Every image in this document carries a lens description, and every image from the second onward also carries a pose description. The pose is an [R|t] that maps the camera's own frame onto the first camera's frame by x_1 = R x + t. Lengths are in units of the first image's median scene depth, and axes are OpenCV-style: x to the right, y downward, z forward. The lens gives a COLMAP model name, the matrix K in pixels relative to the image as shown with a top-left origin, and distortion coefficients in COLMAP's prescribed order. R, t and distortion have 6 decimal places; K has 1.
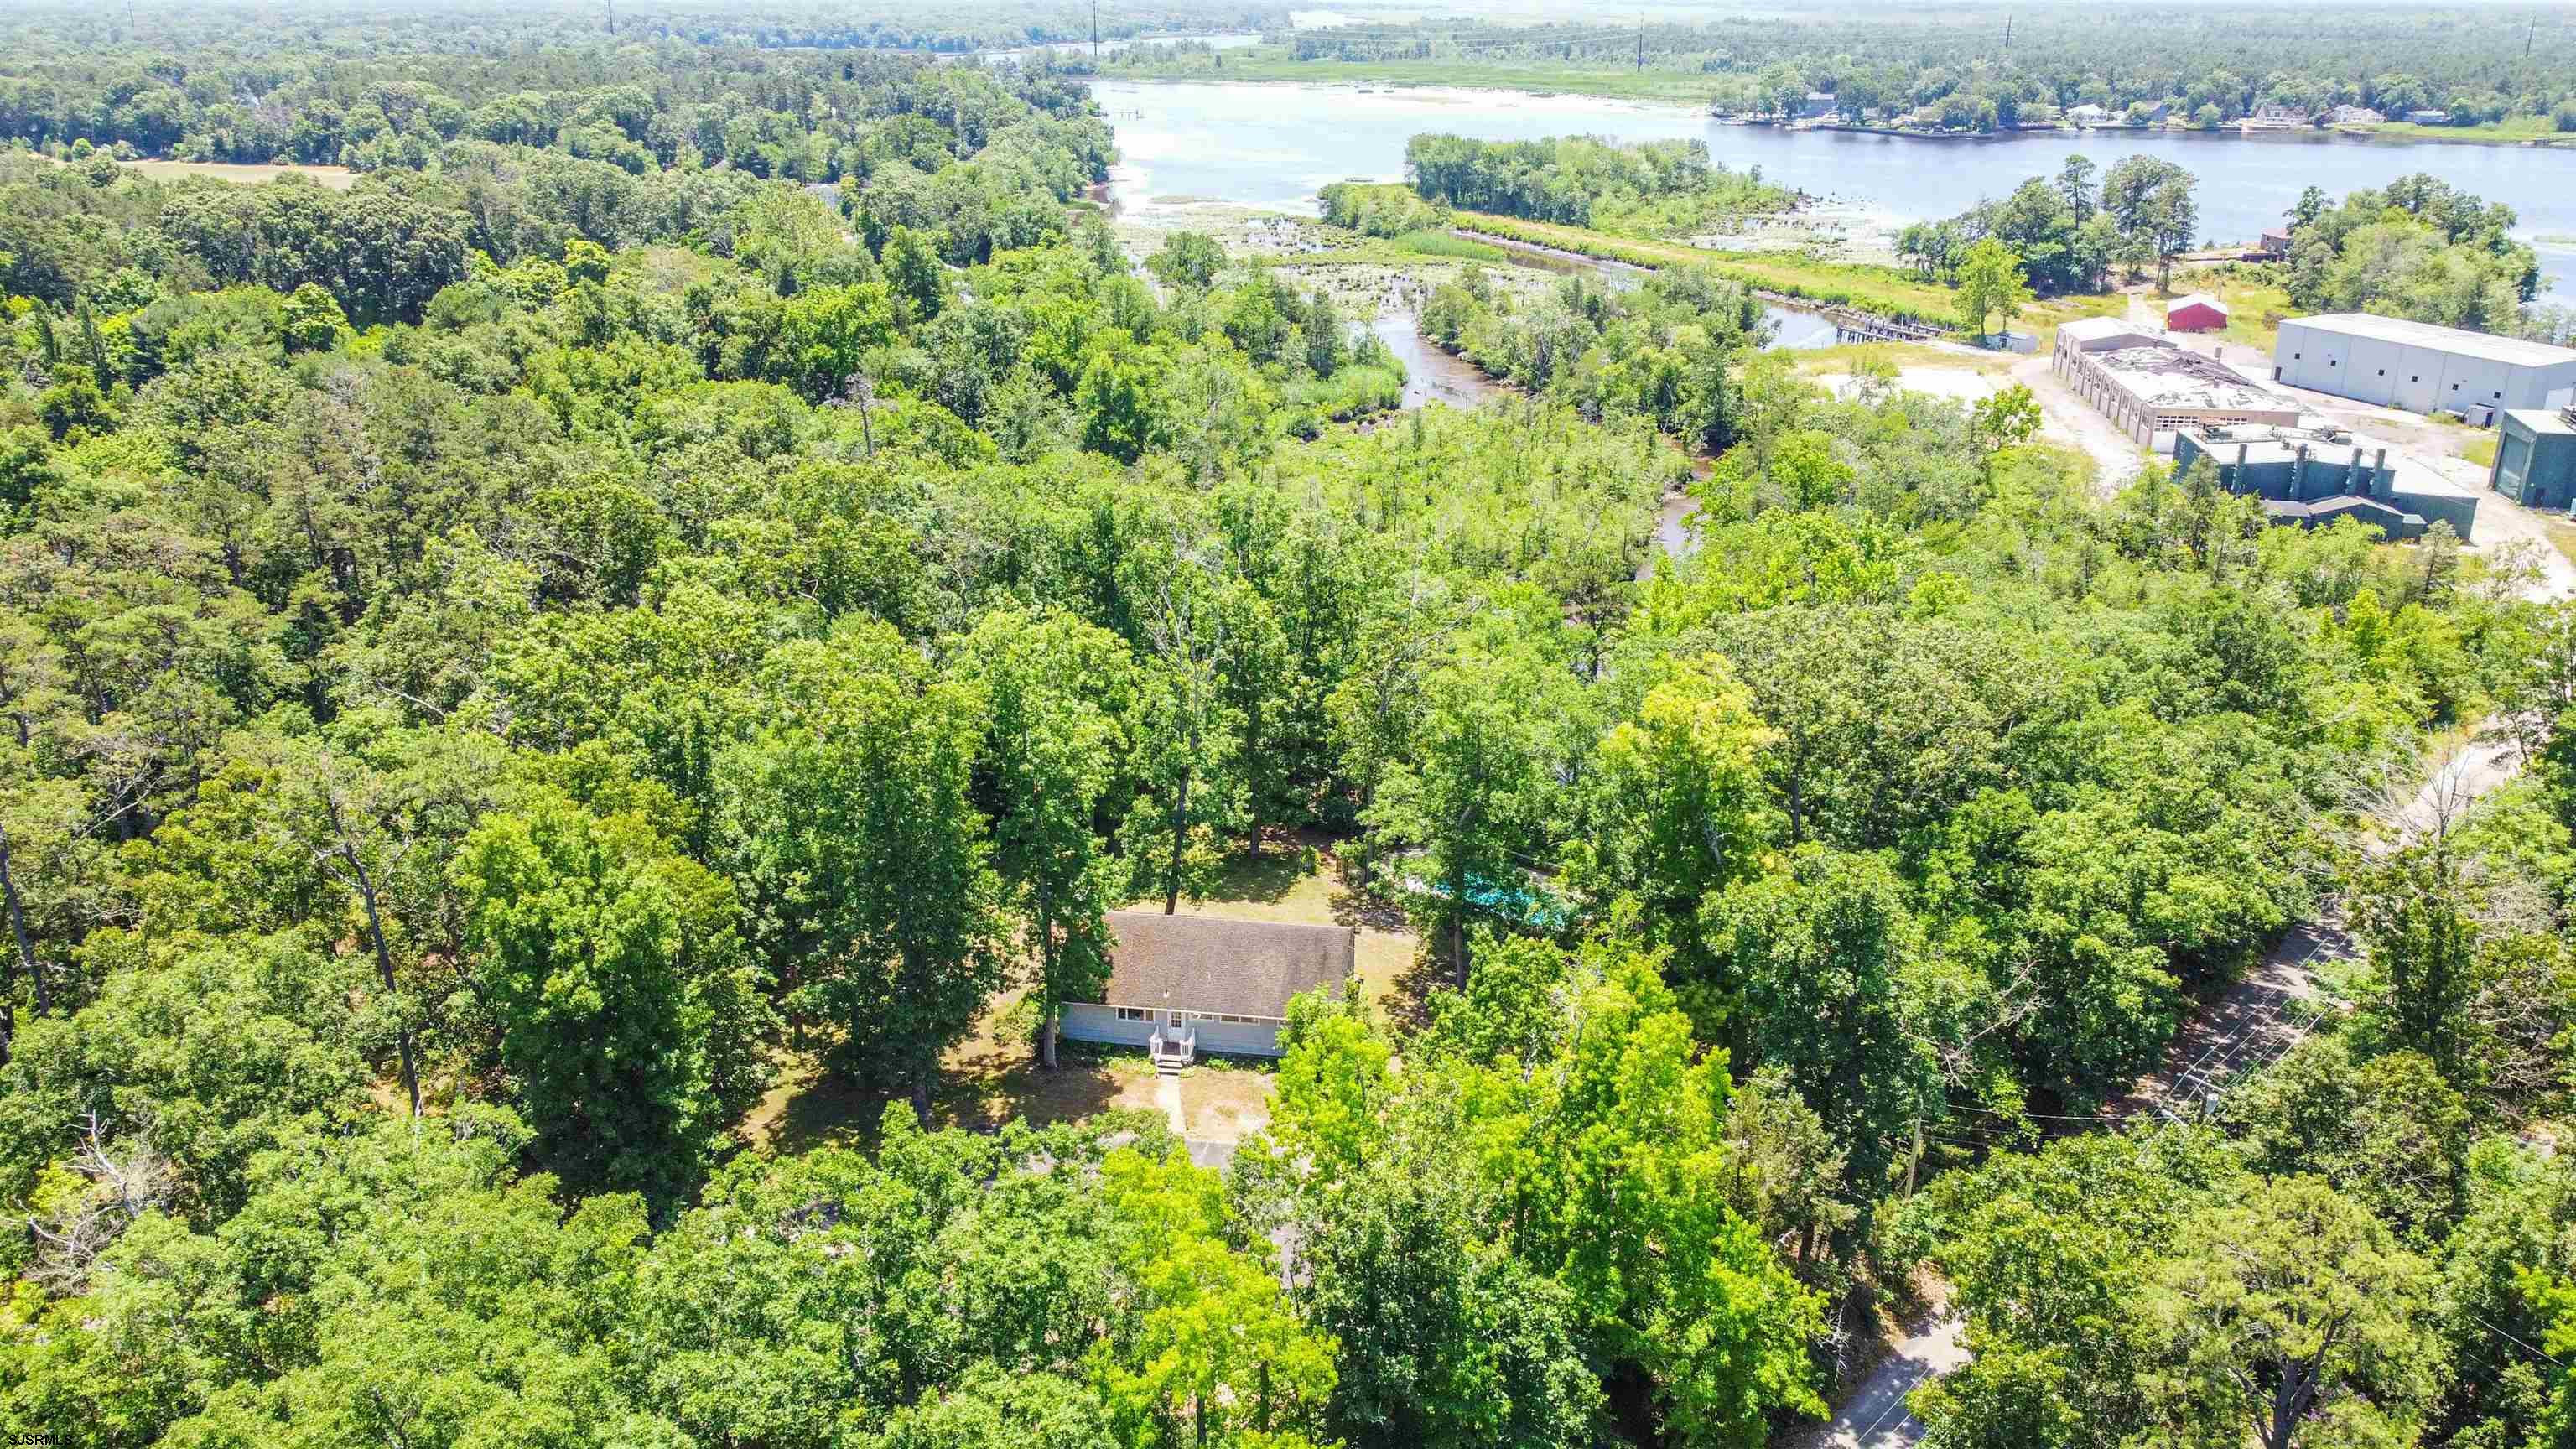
lens RADIAL K [[1944.4, 0, 1268.7], [0, 1944.4, 743.1], [0, 0, 1]] dist [-0.002619, -0.007815]
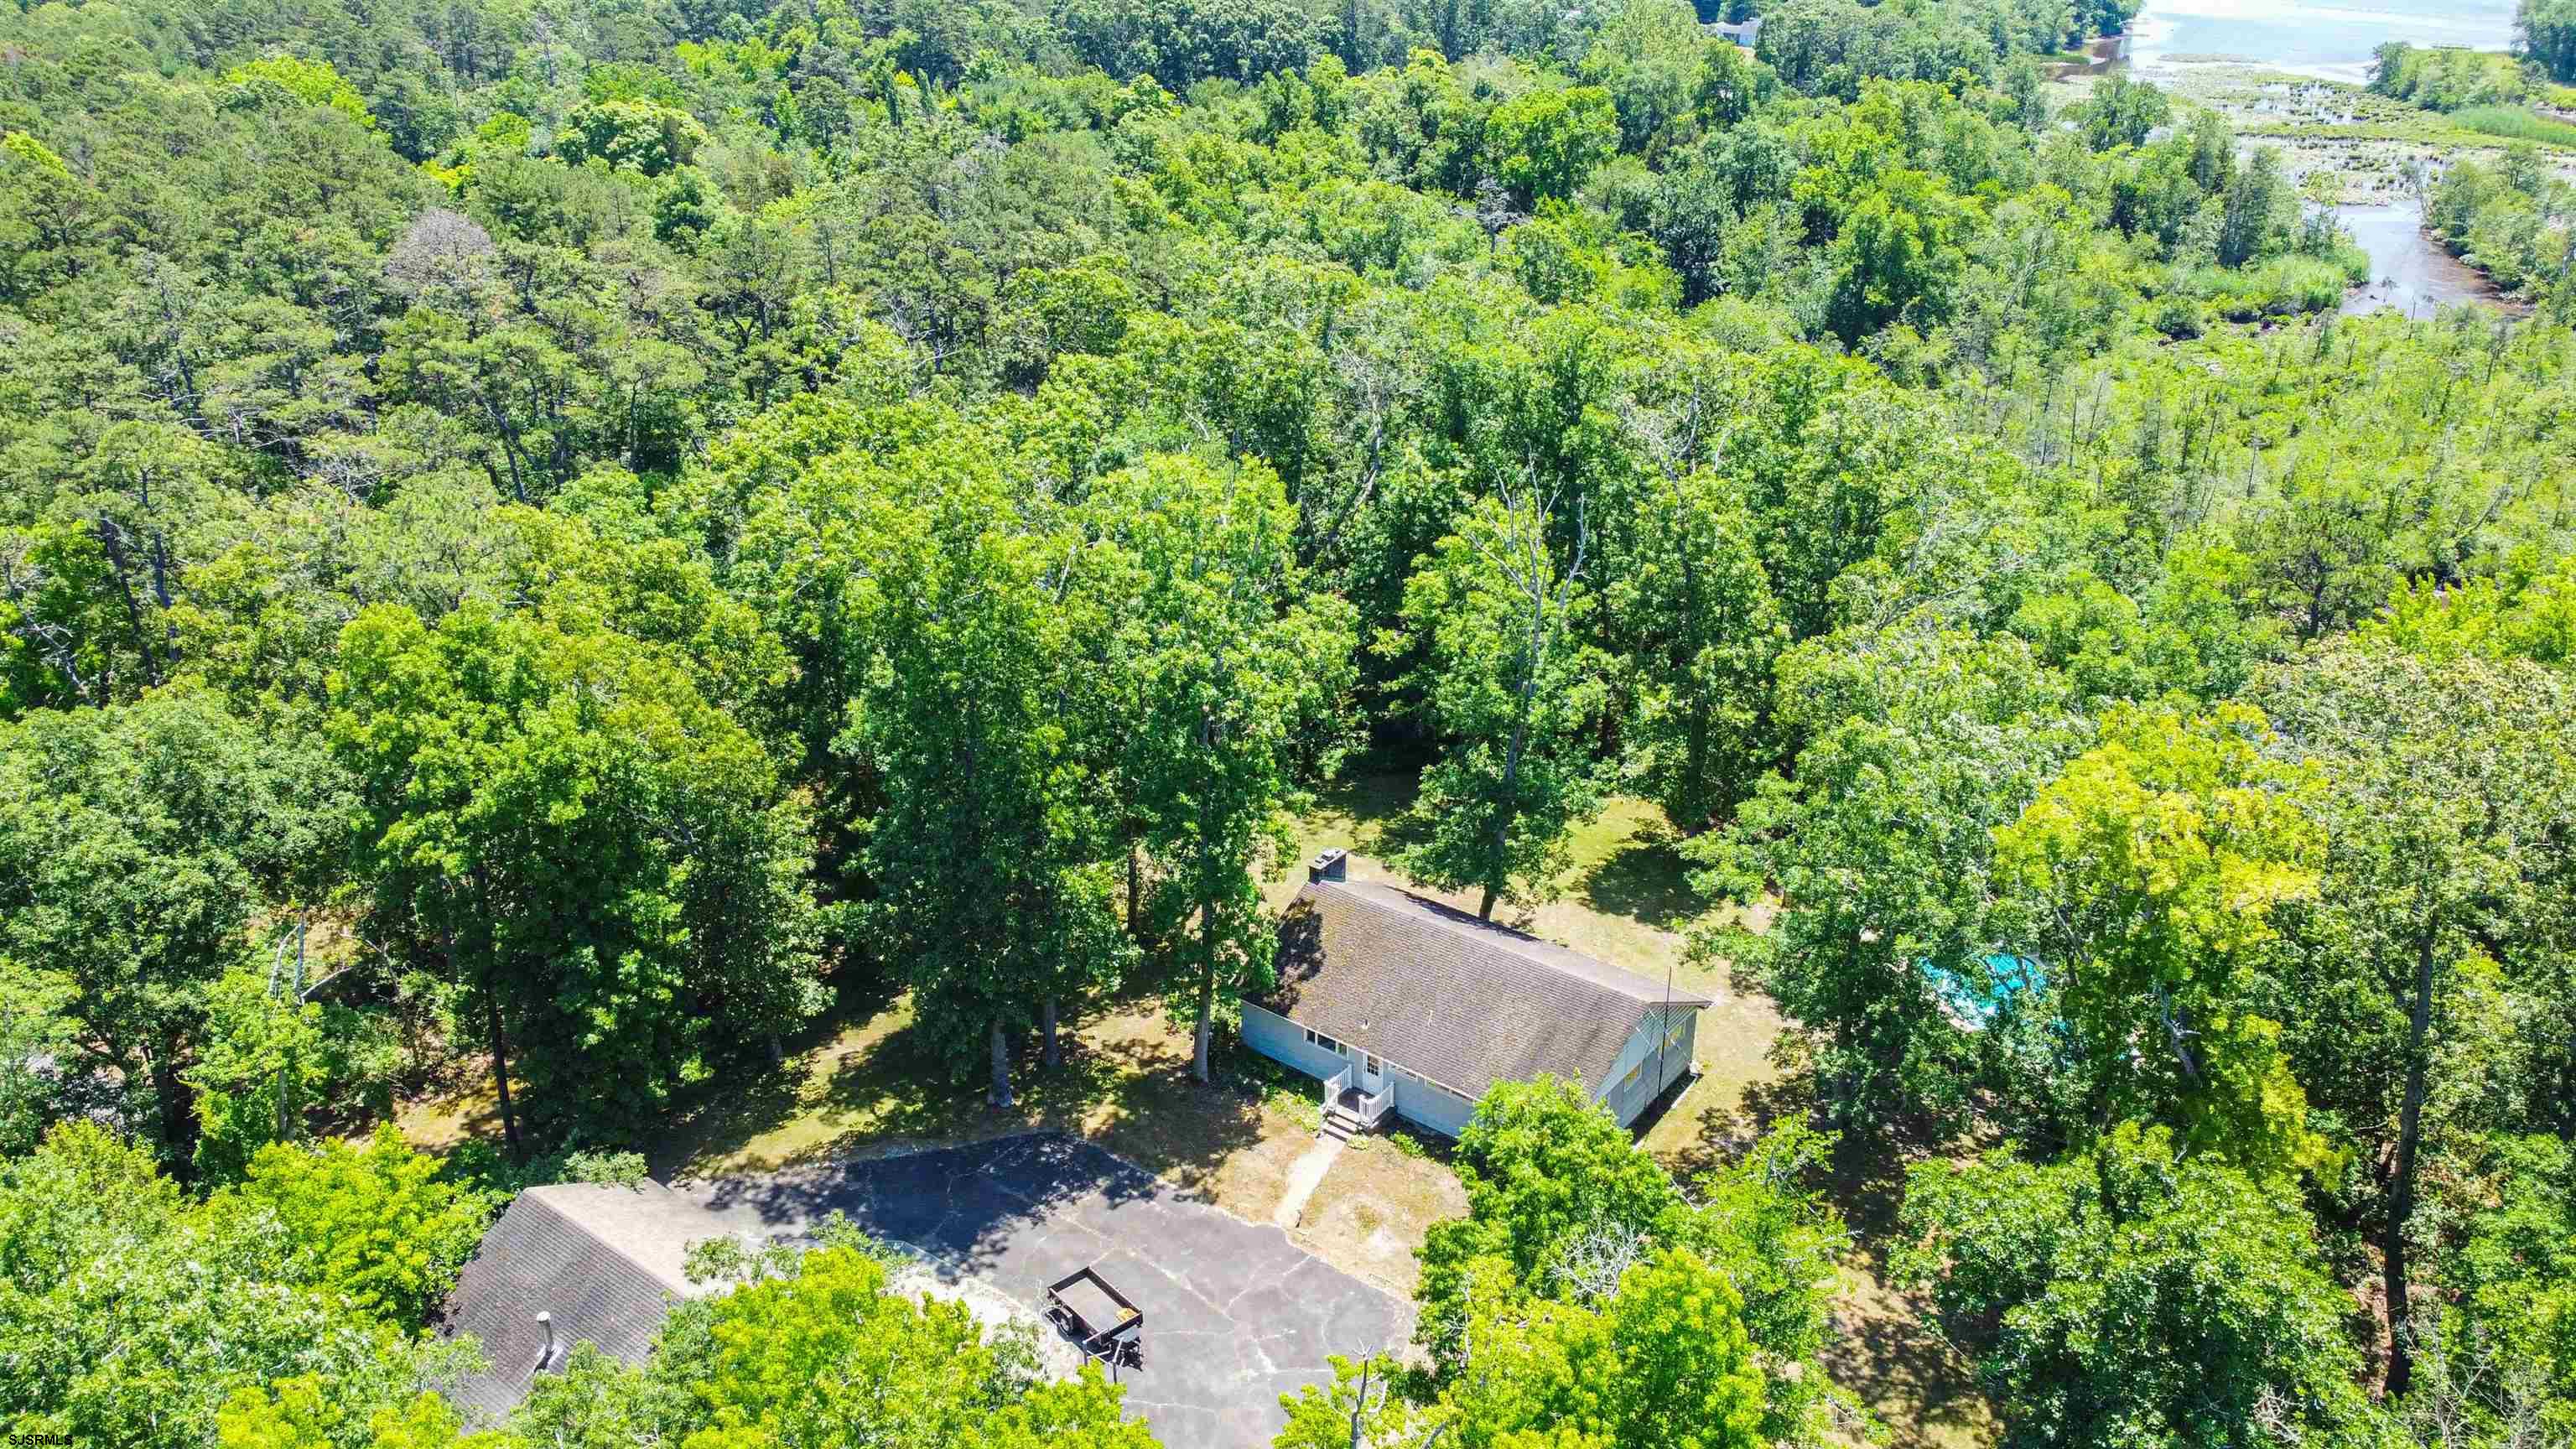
lens RADIAL K [[1944.4, 0, 1285.3], [0, 1944.4, 738.2], [0, 0, 1]] dist [-0.002619, -0.007815]
pose [[0.873582, 0.199541, -0.443890, 0.170770], [-0.172432, 0.979819, 0.101106, -0.032183], [0.455107, -0.011783, 0.890359, 0.283156]]
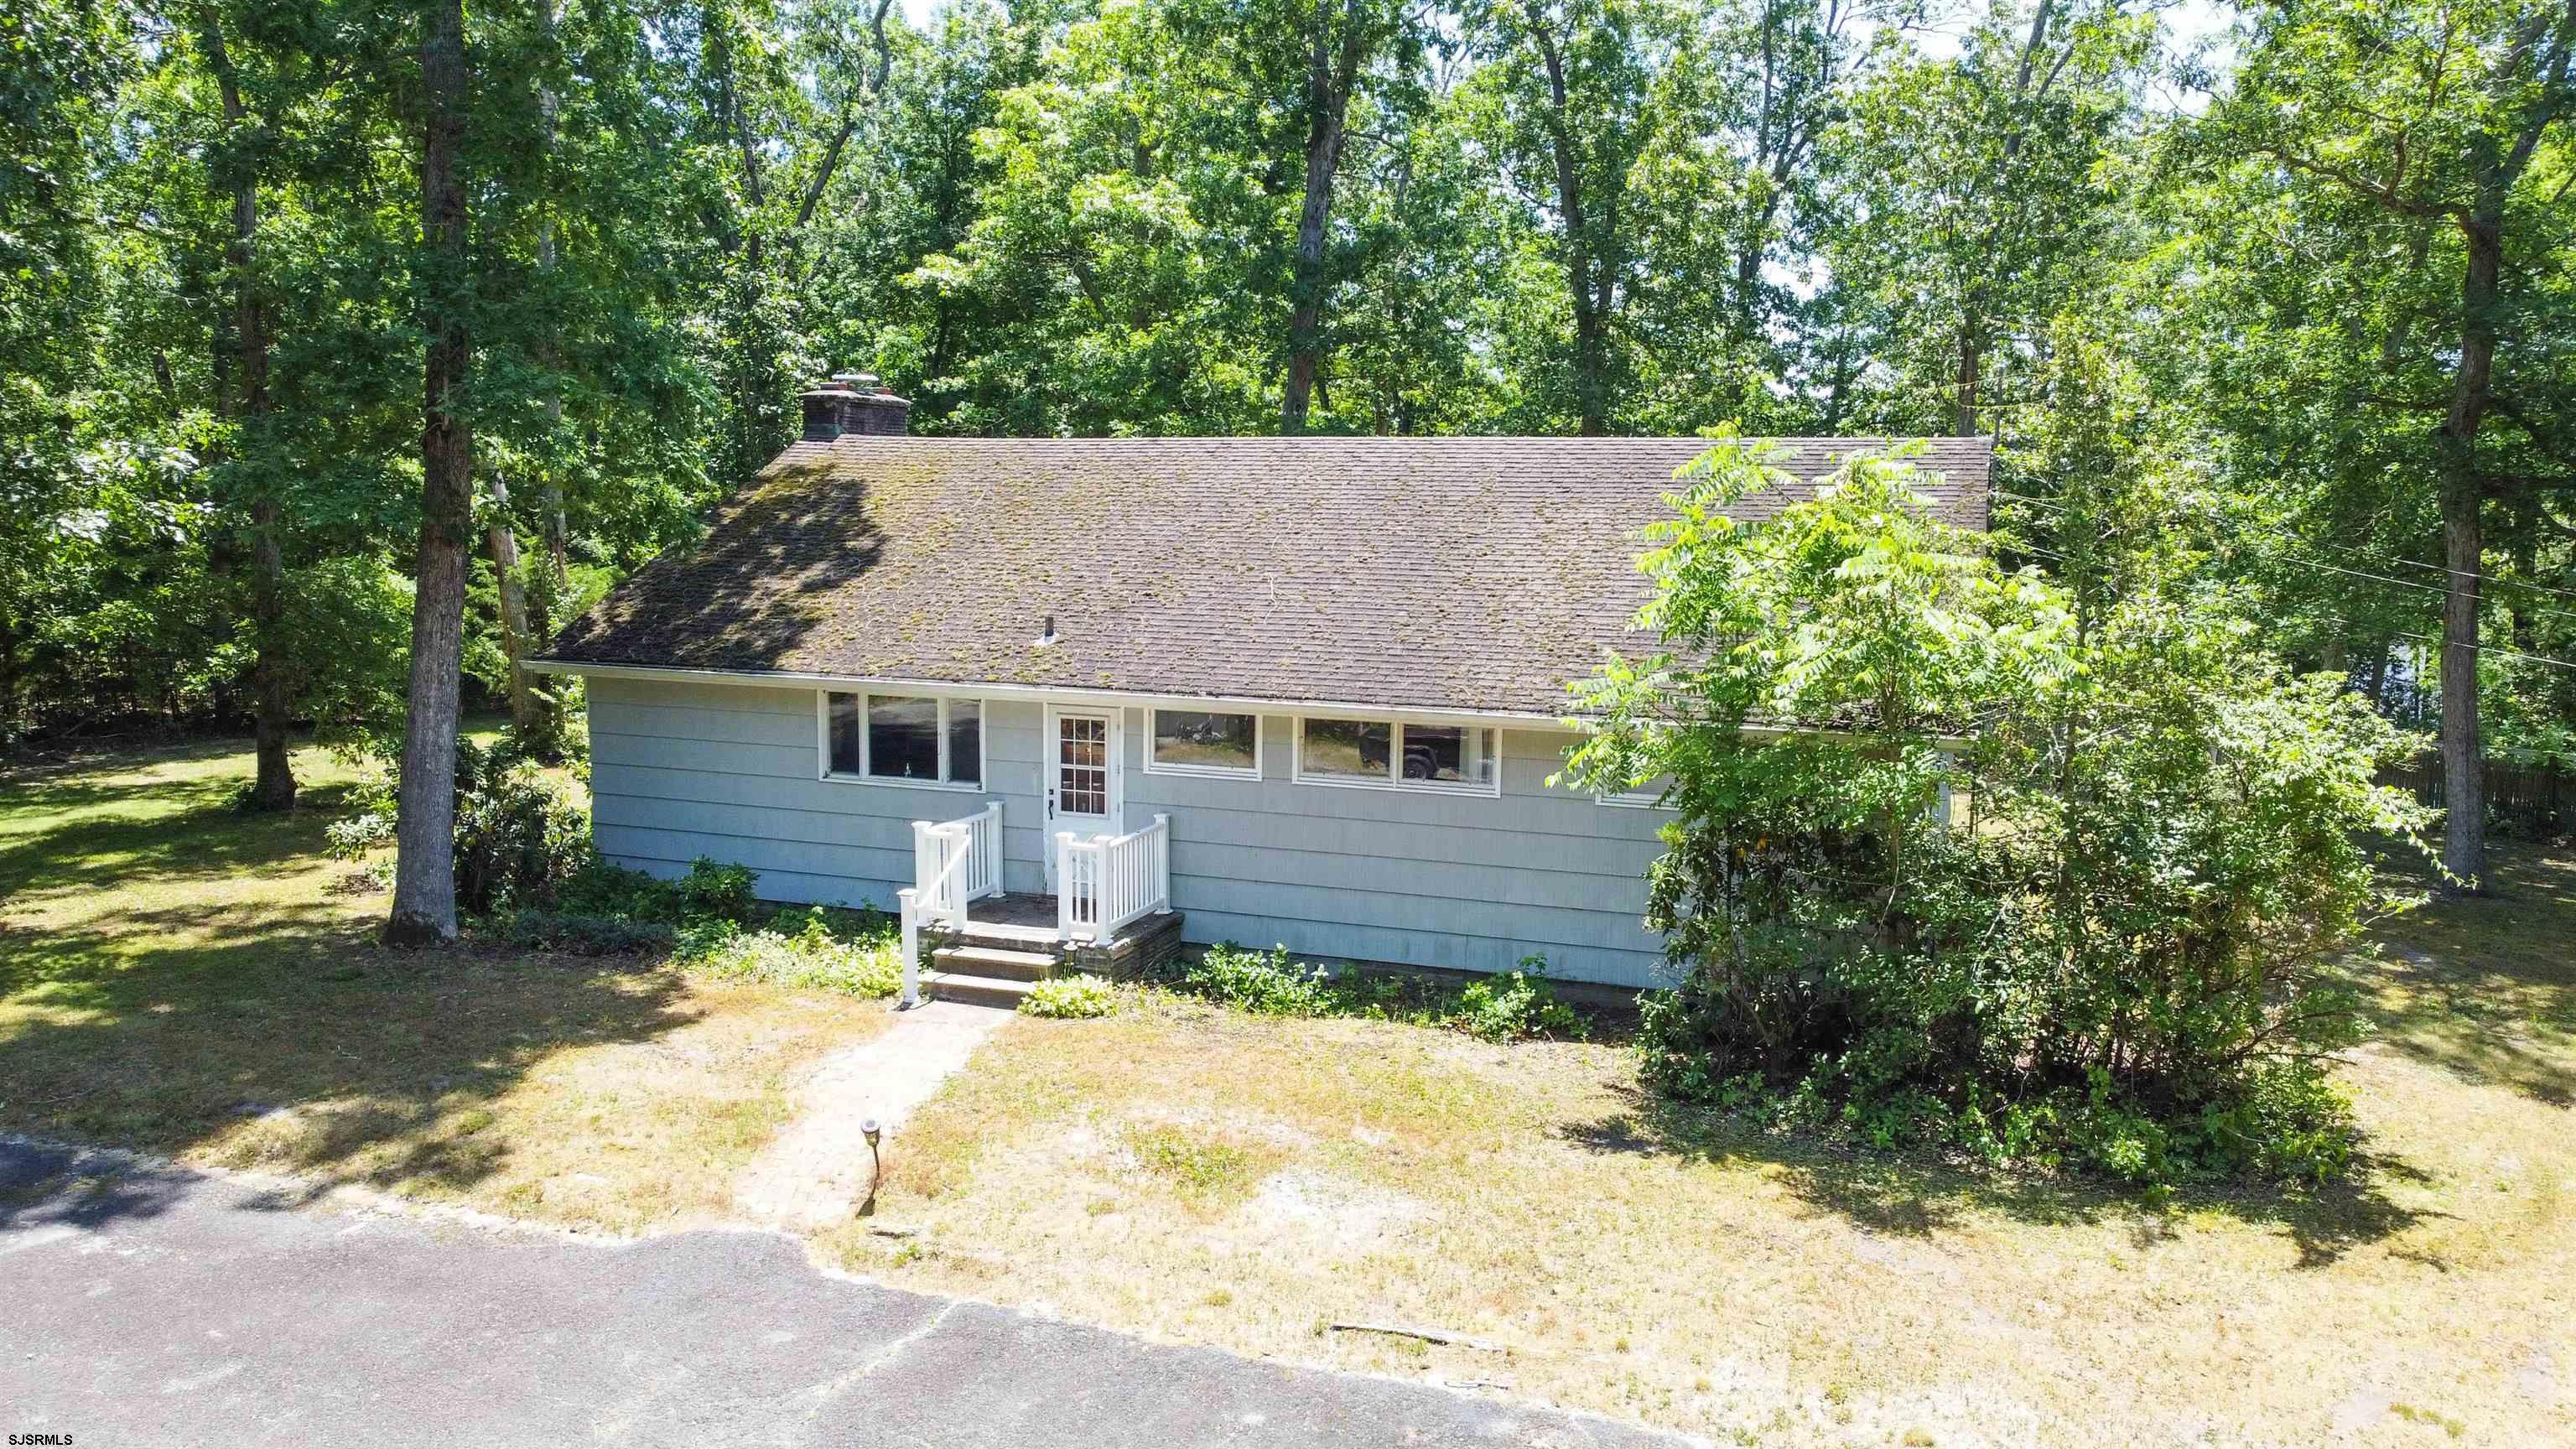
lens RADIAL K [[1944.4, 0, 1292.9], [0, 1944.4, 714.7], [0, 0, 1]] dist [-0.002619, -0.007815]
pose [[0.978063, 0.034847, -0.205376, 0.009715], [-0.083967, 0.968217, -0.235597, 0.144561], [0.190639, 0.247674, 0.949902, 0.647034]]
